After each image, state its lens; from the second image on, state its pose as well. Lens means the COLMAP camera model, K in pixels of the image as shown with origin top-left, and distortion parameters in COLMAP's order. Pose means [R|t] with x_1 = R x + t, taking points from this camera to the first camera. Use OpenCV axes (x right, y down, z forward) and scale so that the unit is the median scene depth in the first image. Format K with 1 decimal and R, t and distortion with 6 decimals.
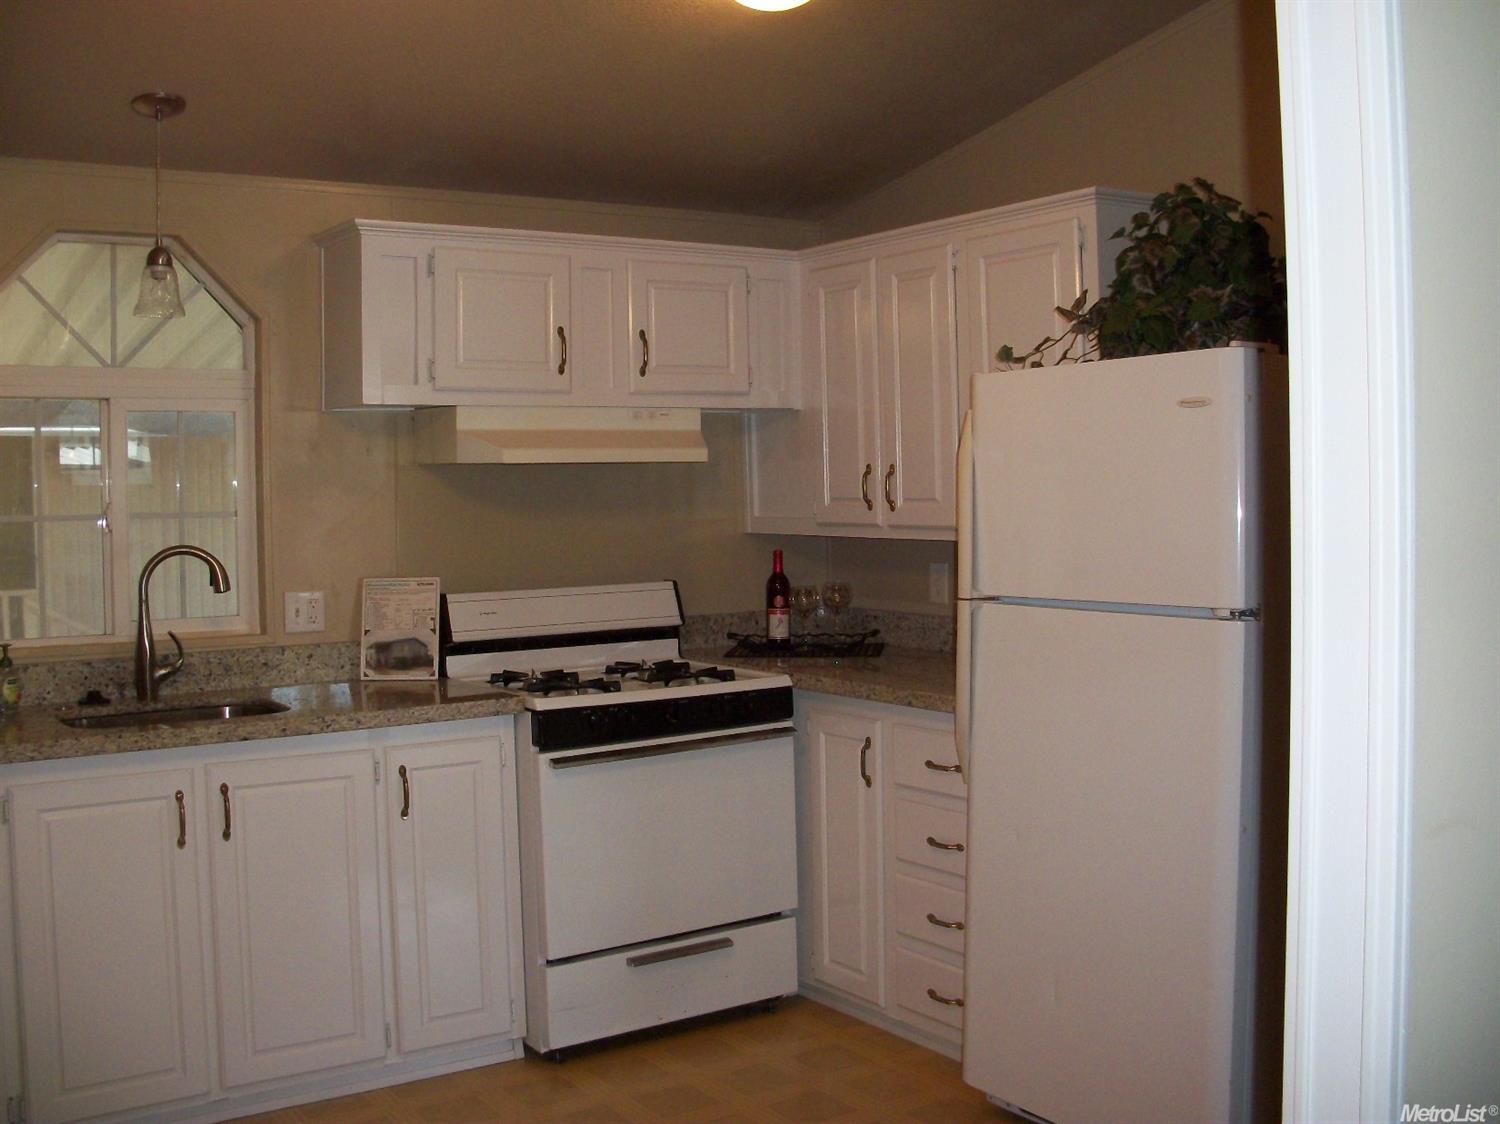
lens RADIAL K [[1558.5, 0, 785.3], [0, 1558.5, 552.4], [0, 0, 1]] dist [-0.130232, 0.000000]
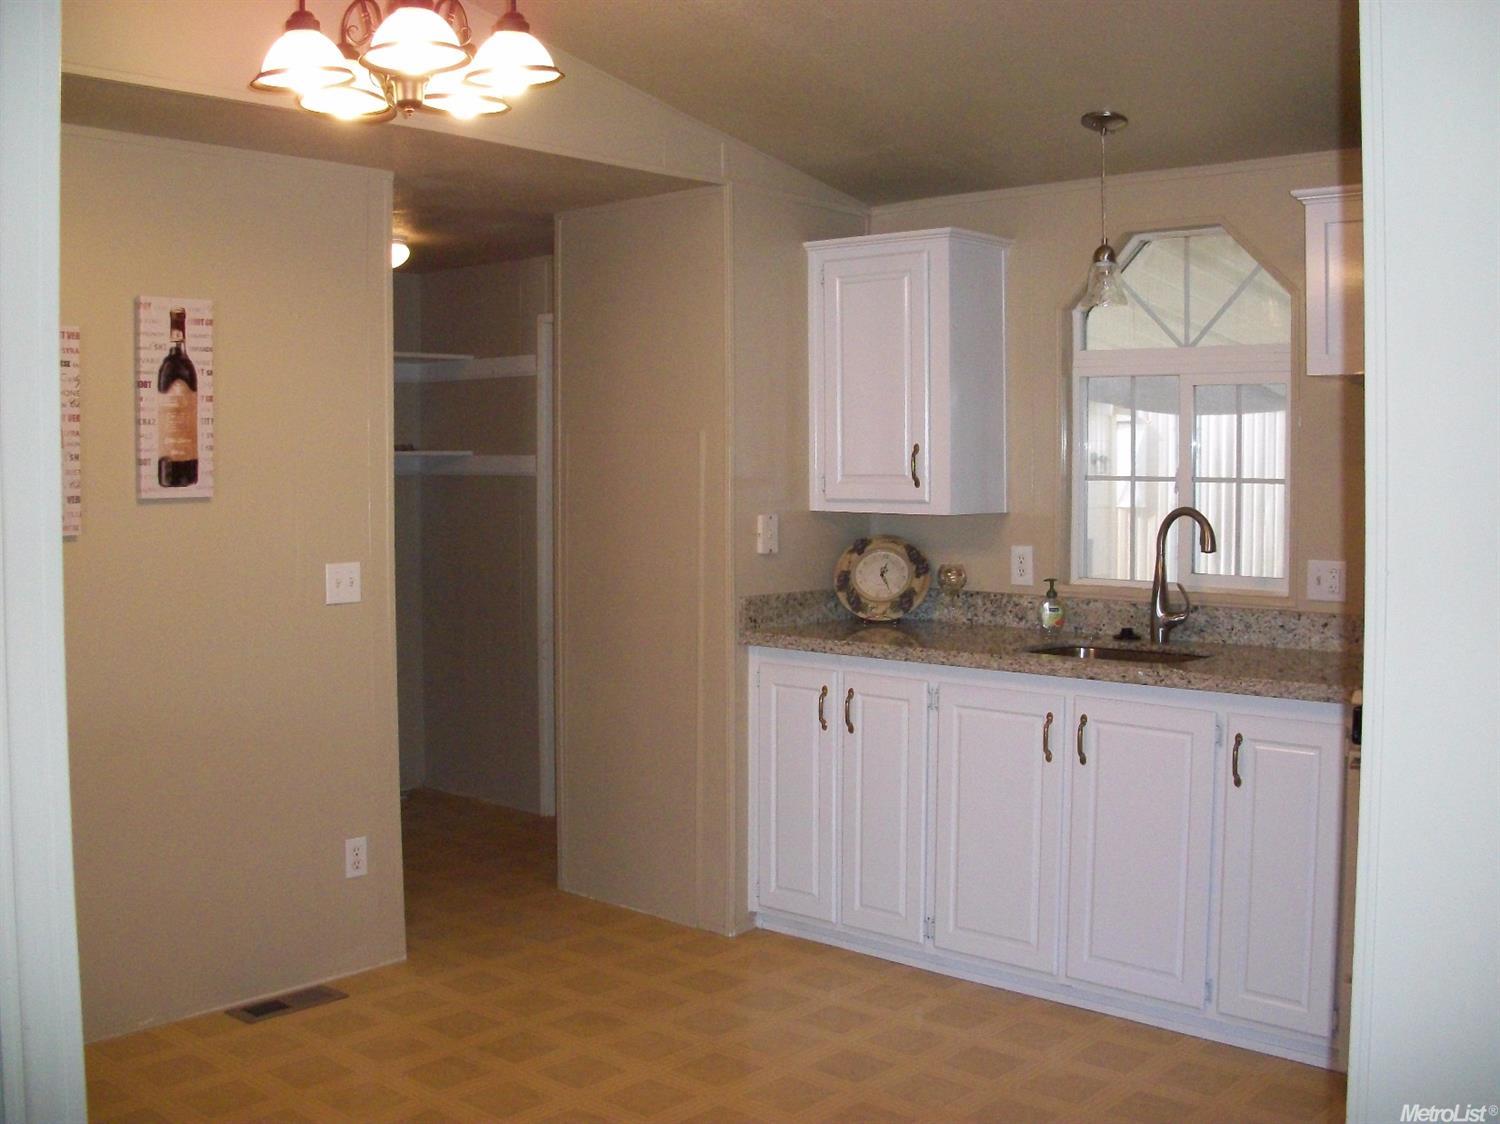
lens RADIAL K [[1558.5, 0, 760.5], [0, 1558.5, 560.8], [0, 0, 1]] dist [-0.130232, 0.000000]
pose [[0.263311, 0.077795, -0.961569, 0.593885], [-0.047669, 0.996575, 0.067574, -0.026451], [0.963532, 0.028044, 0.266118, 0.400733]]
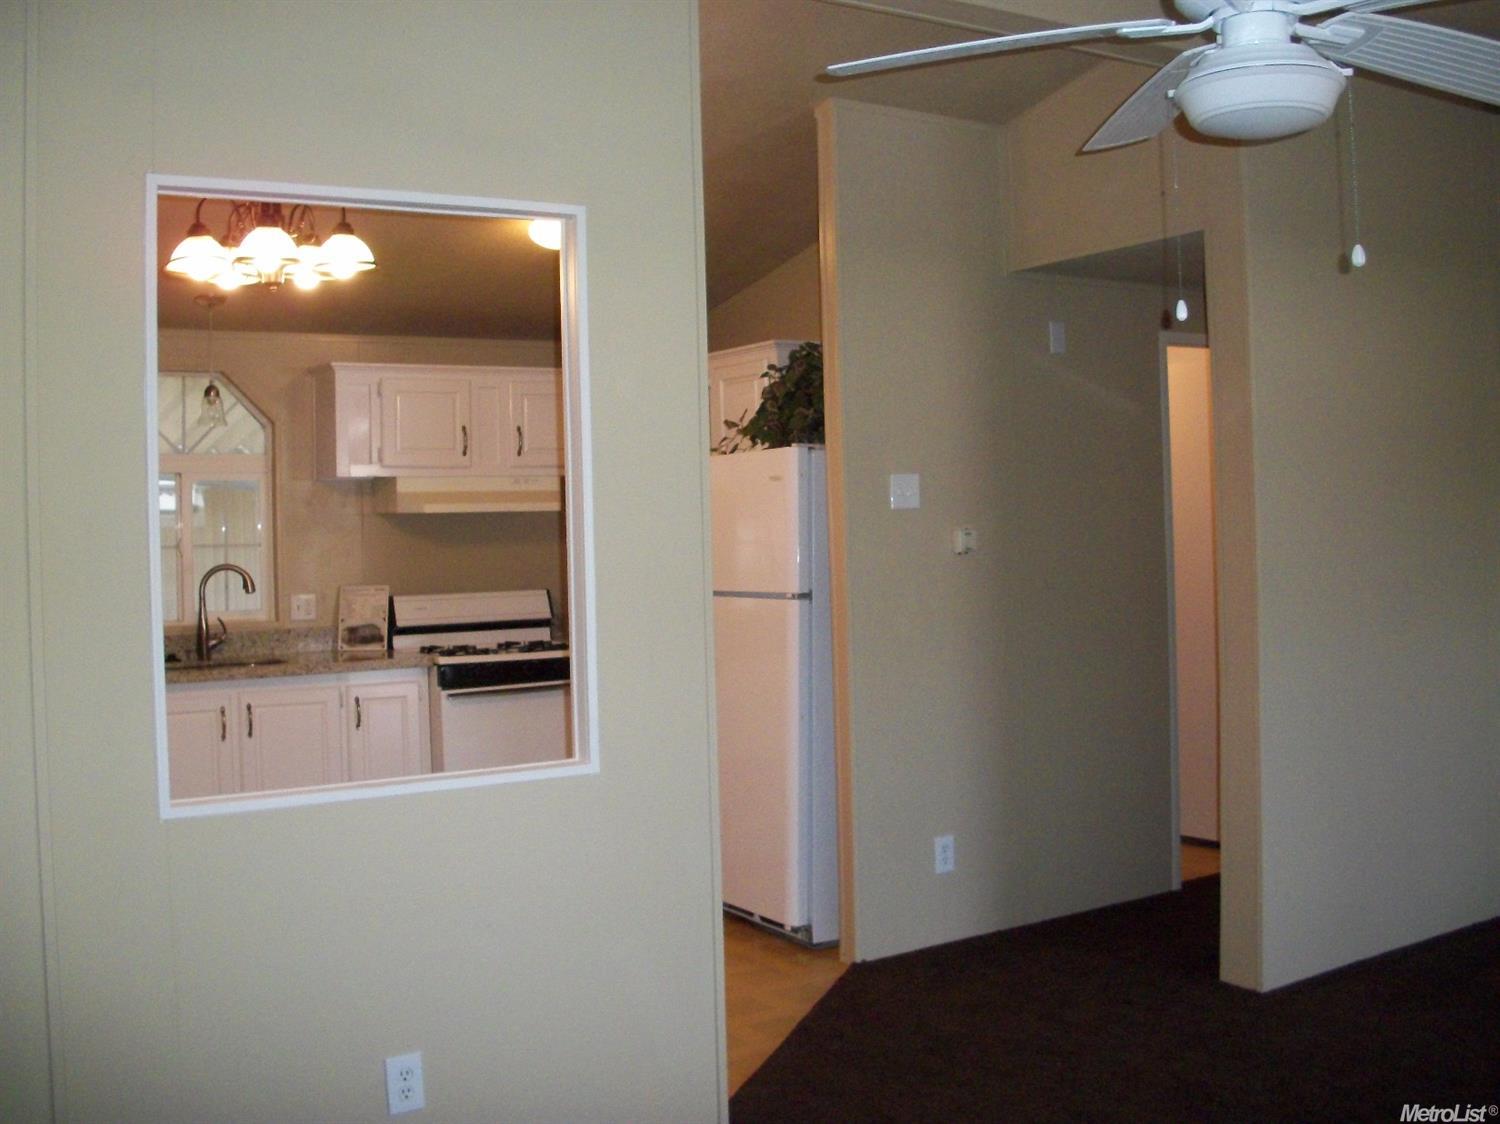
lens RADIAL K [[1558.5, 0, 757.2], [0, 1558.5, 558.8], [0, 0, 1]] dist [-0.130232, 0.000000]
pose [[0.998866, -0.004185, -0.047431, 0.243212], [0.003149, 0.999755, -0.021897, 0.026635], [0.047511, 0.021723, 0.998634, -0.594427]]
